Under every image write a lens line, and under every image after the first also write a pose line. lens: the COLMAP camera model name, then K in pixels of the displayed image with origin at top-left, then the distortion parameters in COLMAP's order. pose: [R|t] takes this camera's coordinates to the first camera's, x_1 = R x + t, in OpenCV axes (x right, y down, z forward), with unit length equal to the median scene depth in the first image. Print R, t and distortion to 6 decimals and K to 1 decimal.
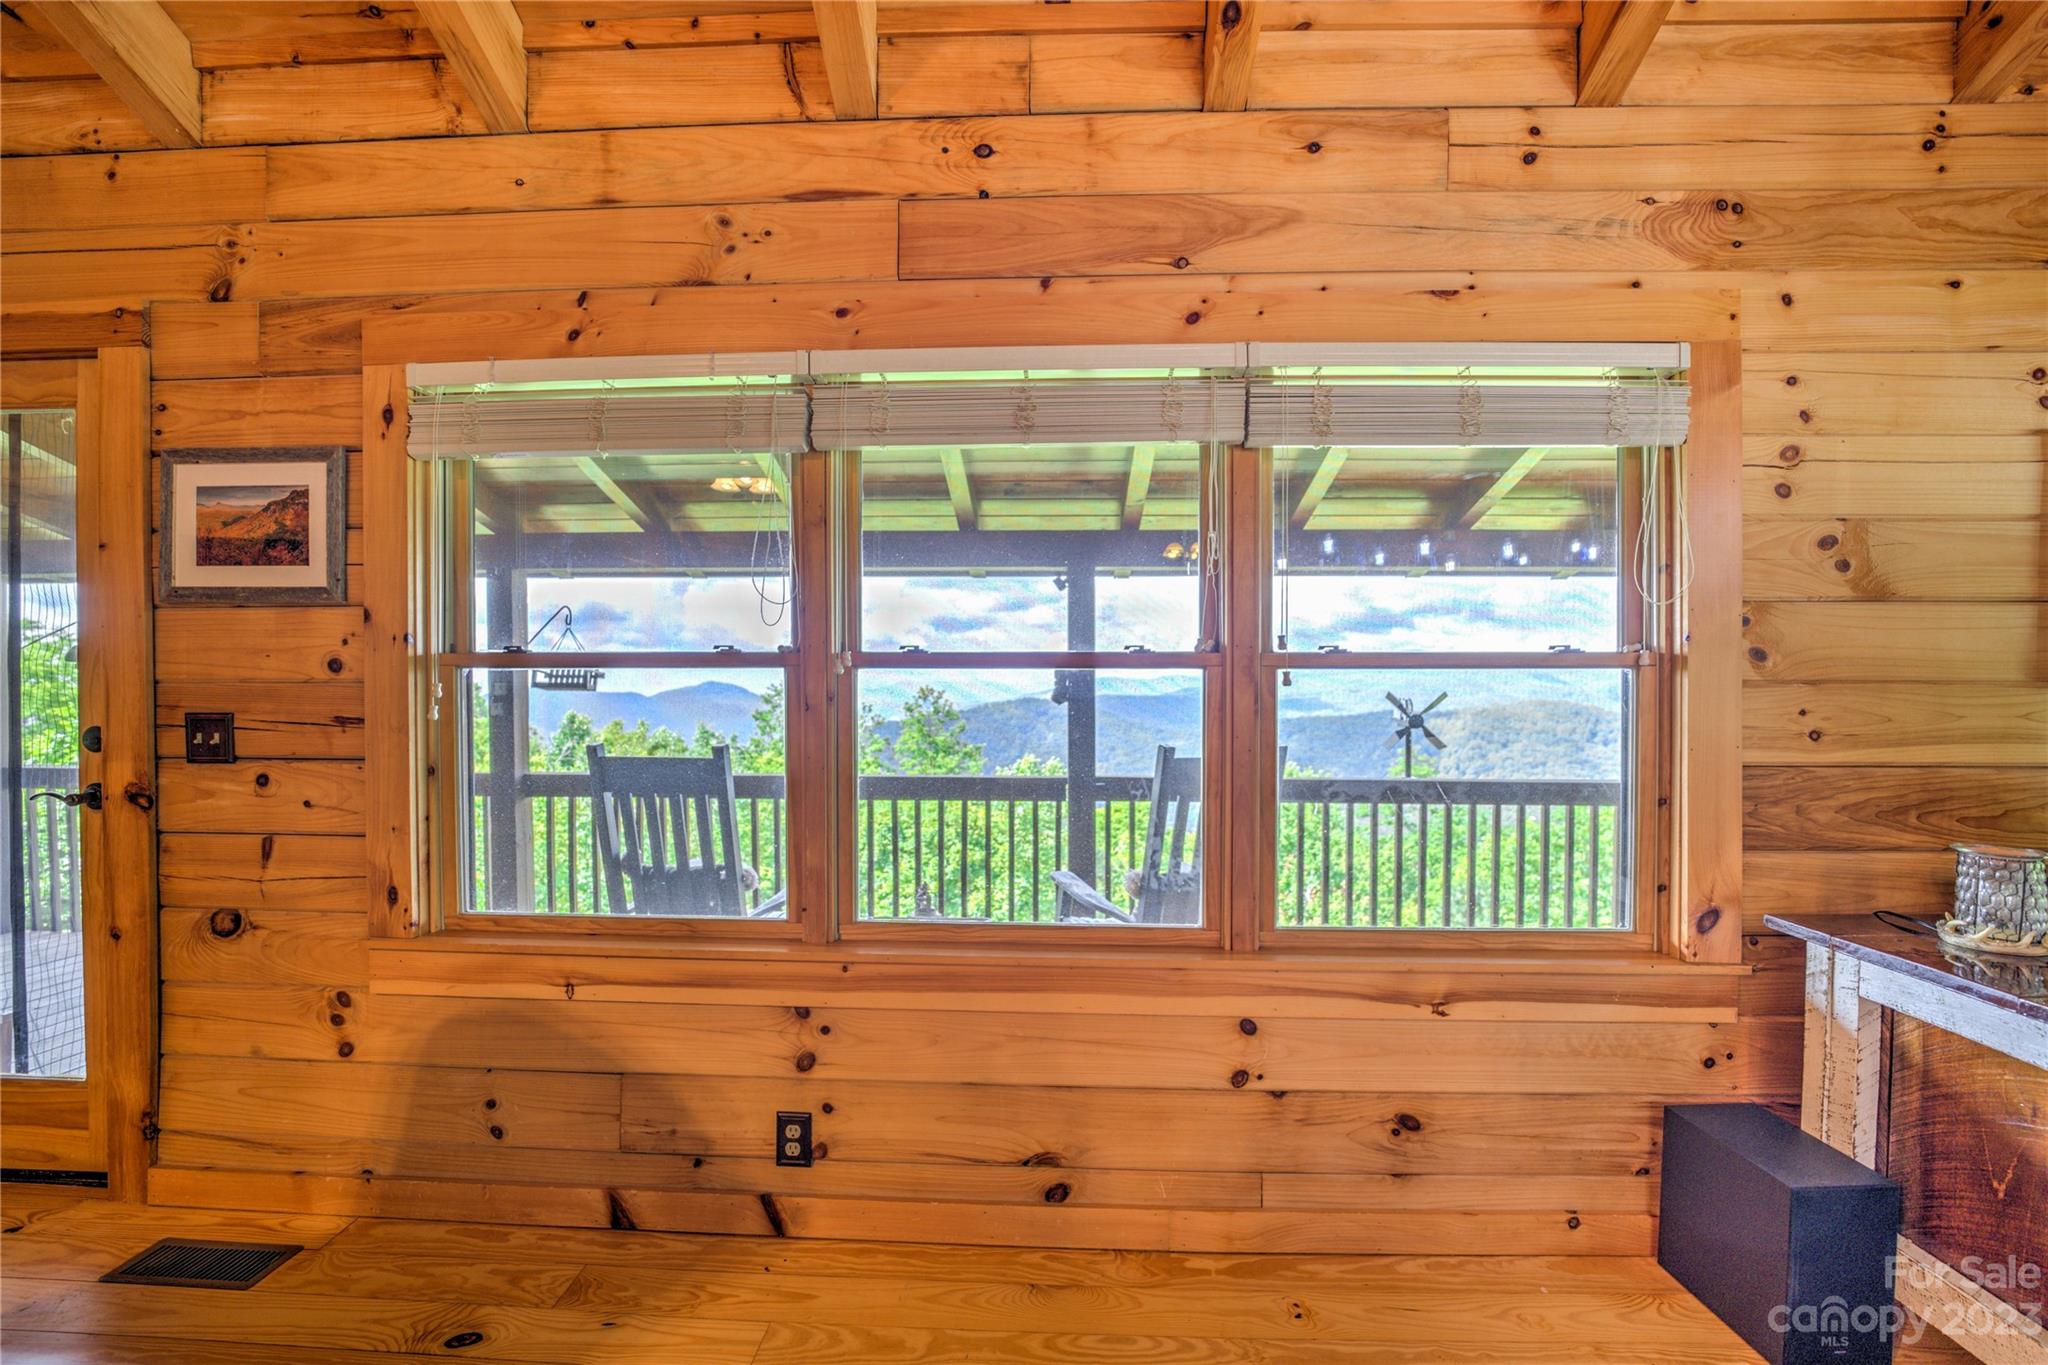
lens RADIAL K [[838.5, 0, 1070.6], [0, 838.5, 686.2], [0, 0, 1]] dist [-0.030073, 0.003140]
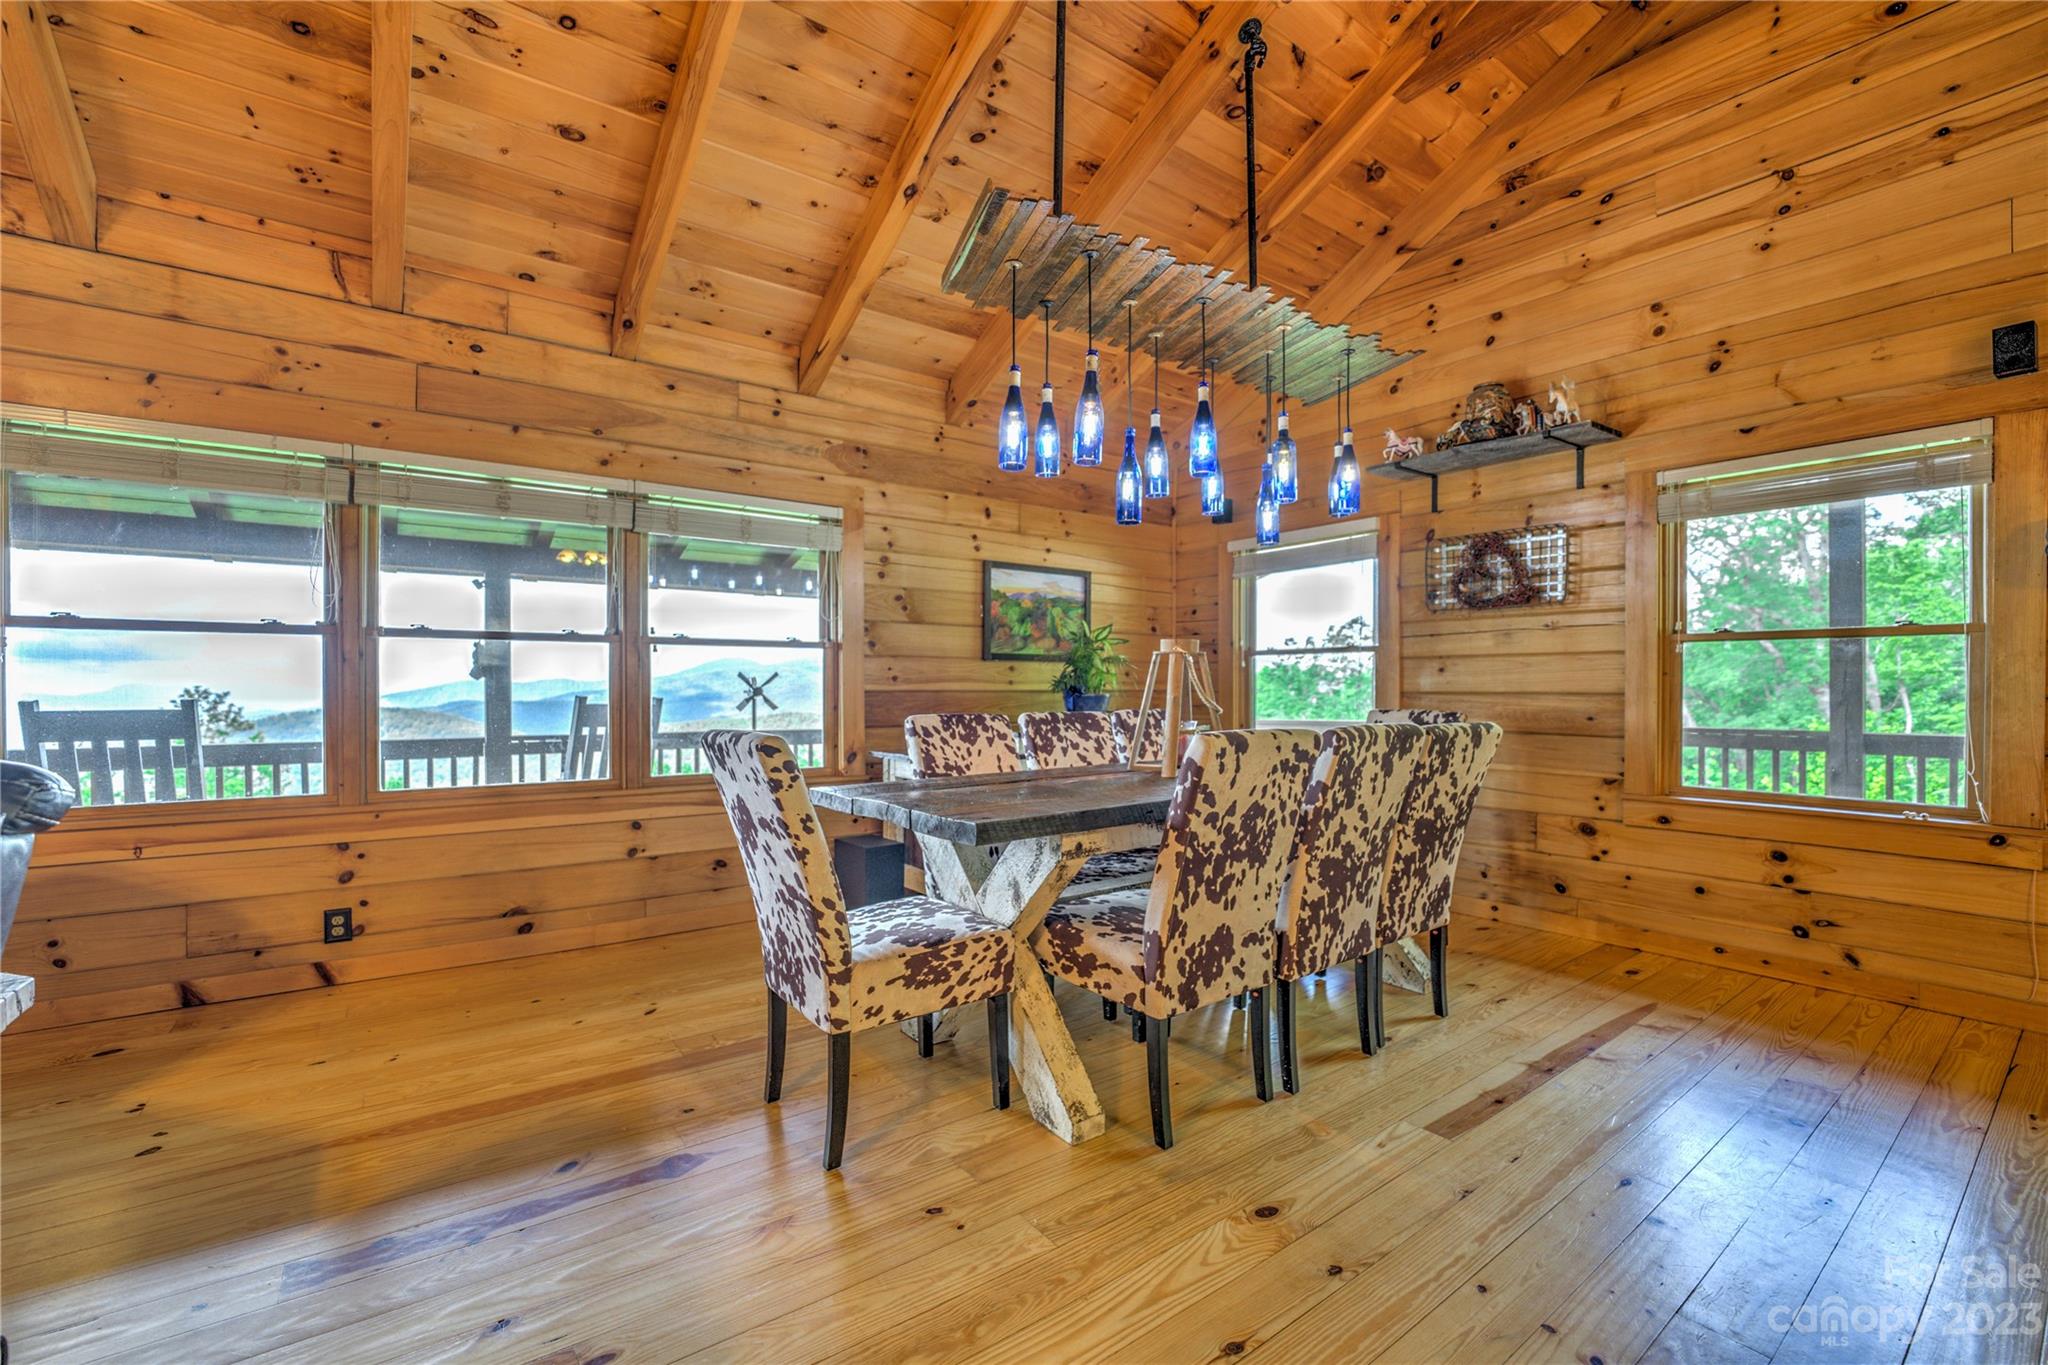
lens RADIAL K [[838.5, 0, 1047.4], [0, 838.5, 693.8], [0, 0, 1]] dist [-0.030073, 0.003140]
pose [[0.790812, -0.004432, 0.612043, -0.216192], [0.002443, 0.999989, 0.004084, 0.089628], [-0.612054, -0.001735, 0.790814, -1.124956]]
